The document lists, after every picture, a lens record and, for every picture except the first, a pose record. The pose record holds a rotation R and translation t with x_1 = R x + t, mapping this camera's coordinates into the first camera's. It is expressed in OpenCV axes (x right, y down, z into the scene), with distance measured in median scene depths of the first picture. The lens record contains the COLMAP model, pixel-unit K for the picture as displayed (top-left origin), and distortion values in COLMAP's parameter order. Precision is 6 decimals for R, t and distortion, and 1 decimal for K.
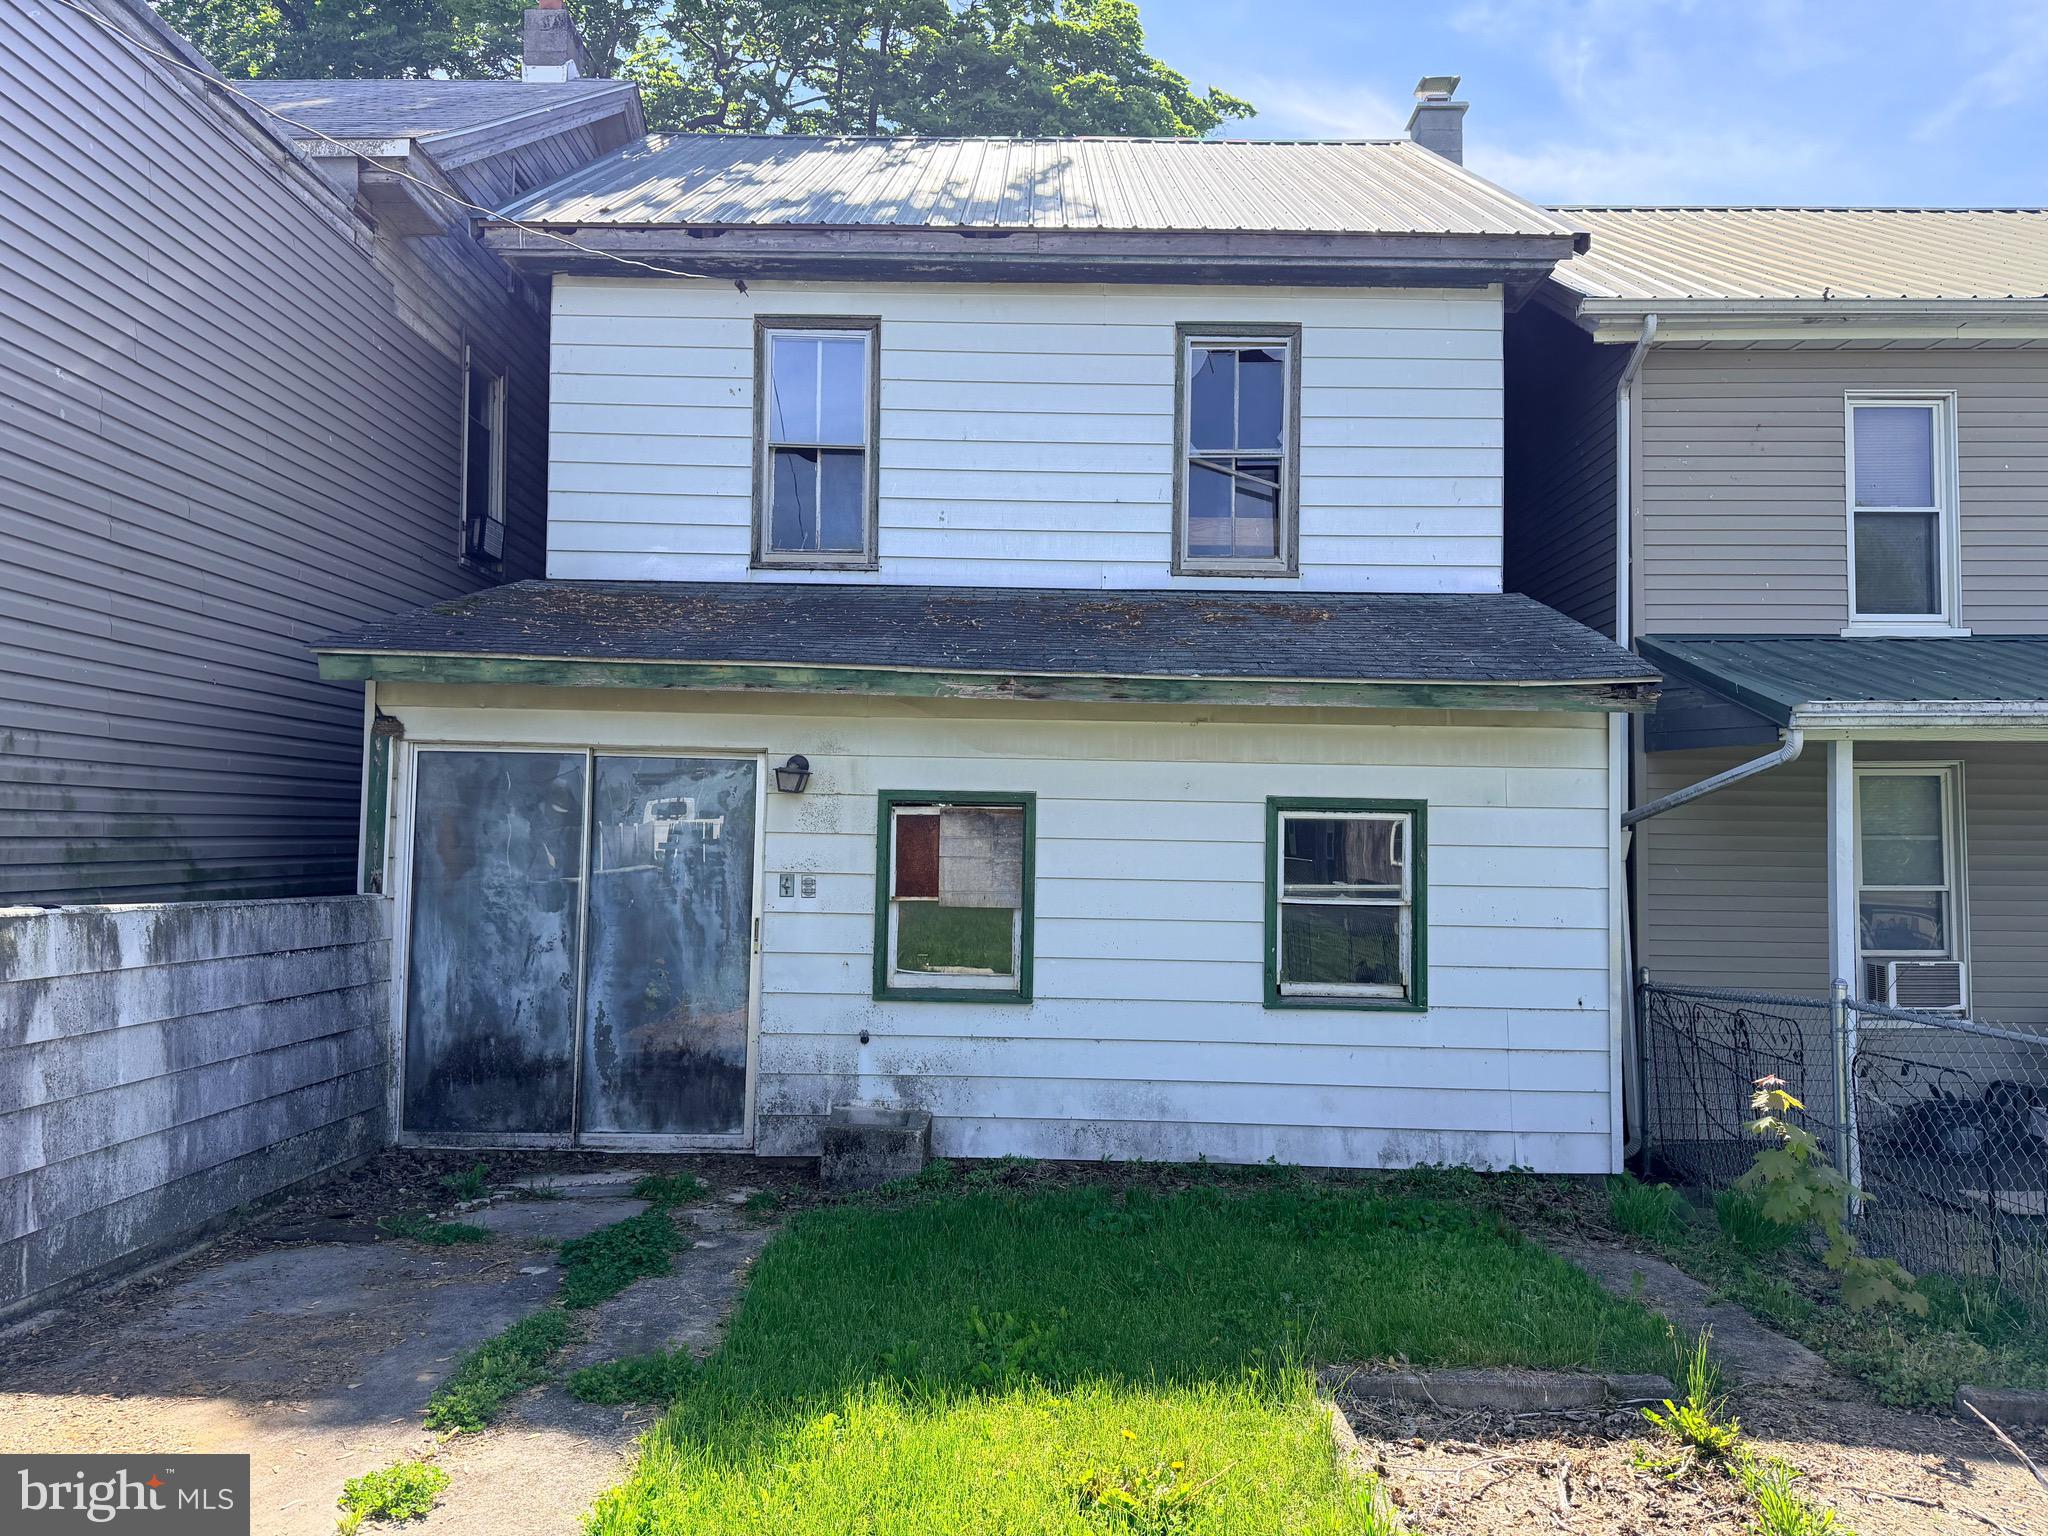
lens RADIAL K [[1450.3, 0, 1035.2], [0, 1450.3, 760.2], [0, 0, 1]] dist [0.064211, -0.071355]
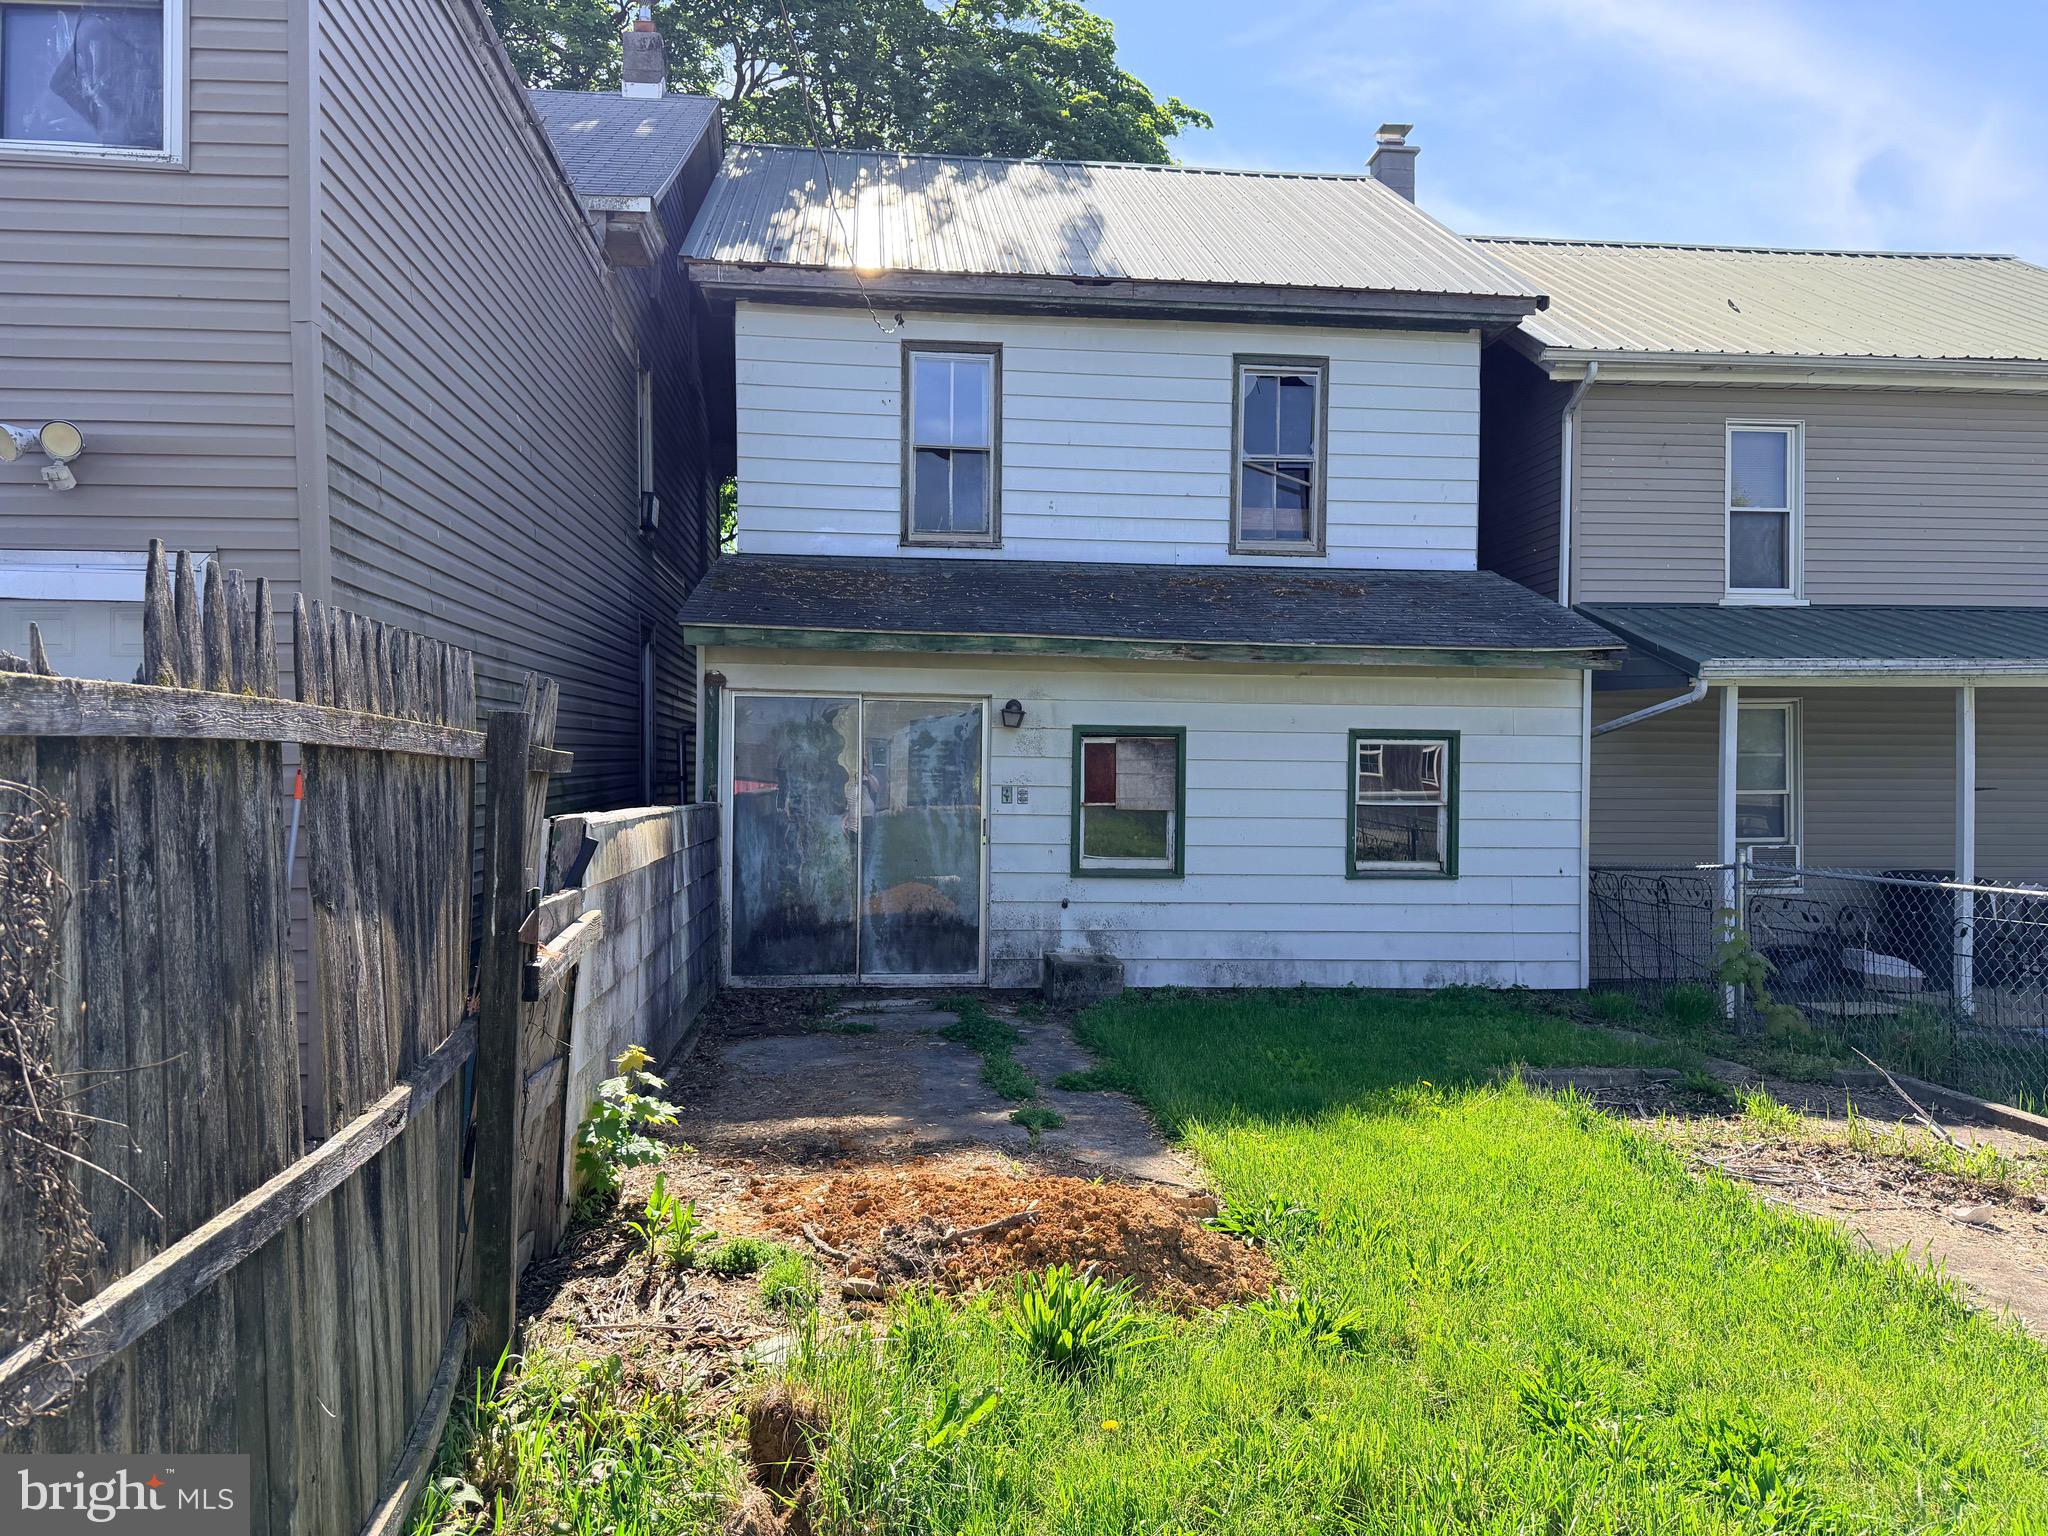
lens RADIAL K [[1450.3, 0, 1025.7], [0, 1450.3, 767.6], [0, 0, 1]] dist [0.064211, -0.071355]
pose [[0.993914, -0.005418, 0.110025, -0.254113], [-0.001171, 0.998214, 0.059728, -0.017437], [-0.110152, -0.059493, 0.992133, -0.297320]]
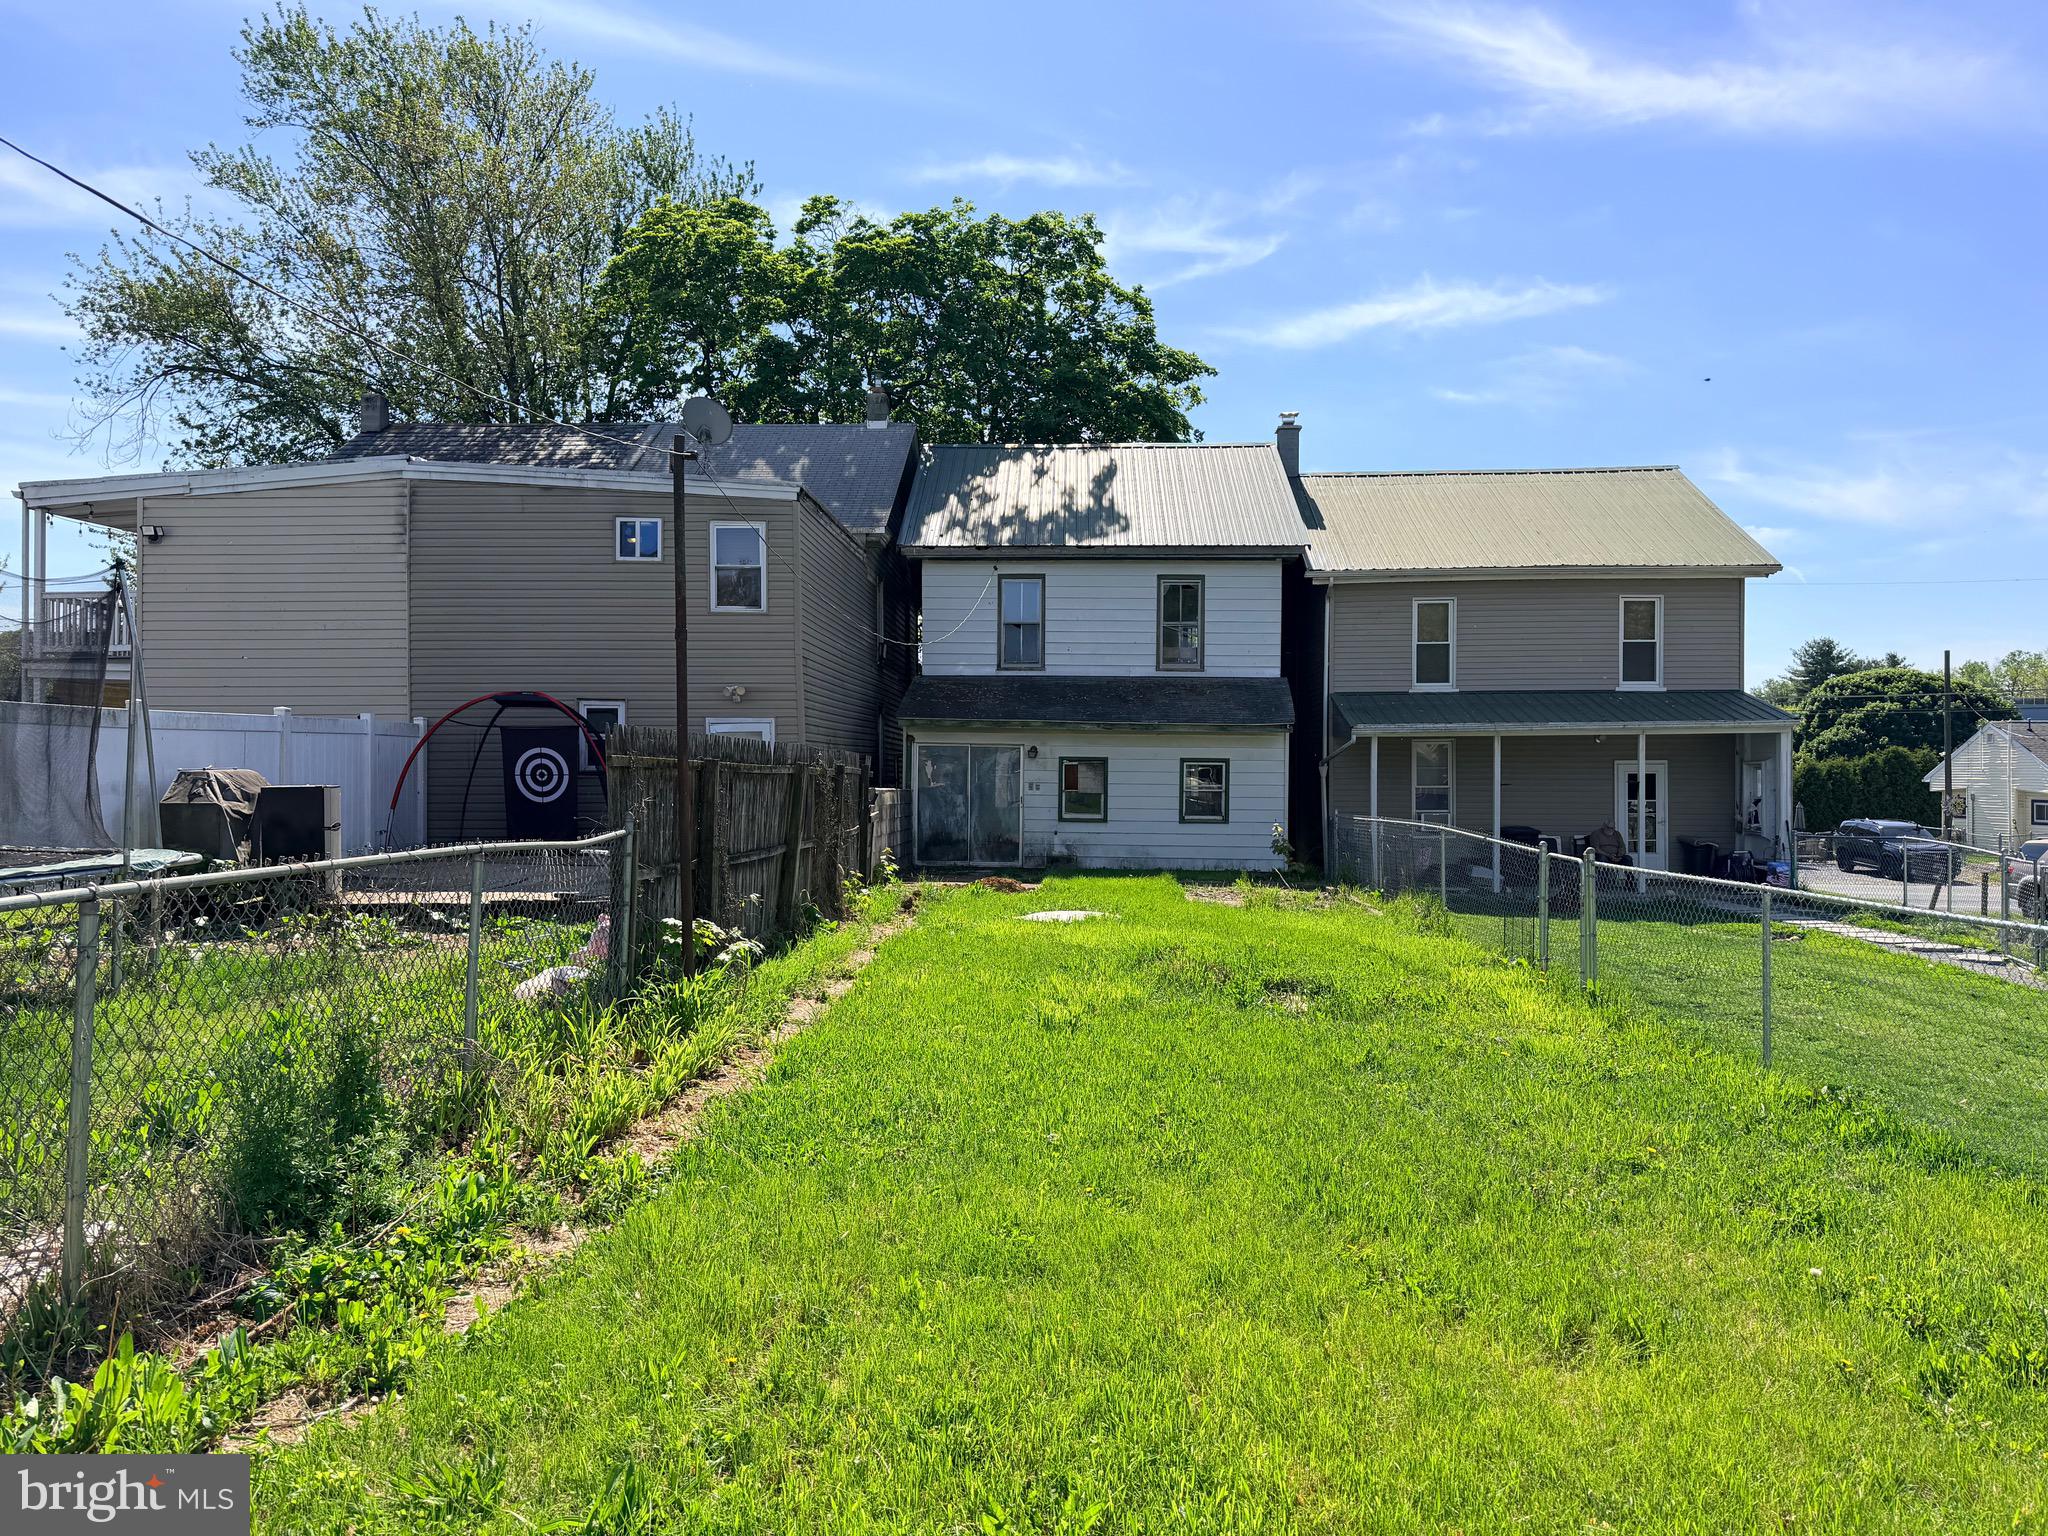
lens RADIAL K [[1450.3, 0, 1015.9], [0, 1450.3, 779.3], [0, 0, 1]] dist [0.064211, -0.071355]
pose [[0.999166, -0.006613, -0.040297, -0.062389], [0.009147, 0.997971, 0.063016, -0.111552], [0.039798, -0.063332, 0.997199, -1.857148]]
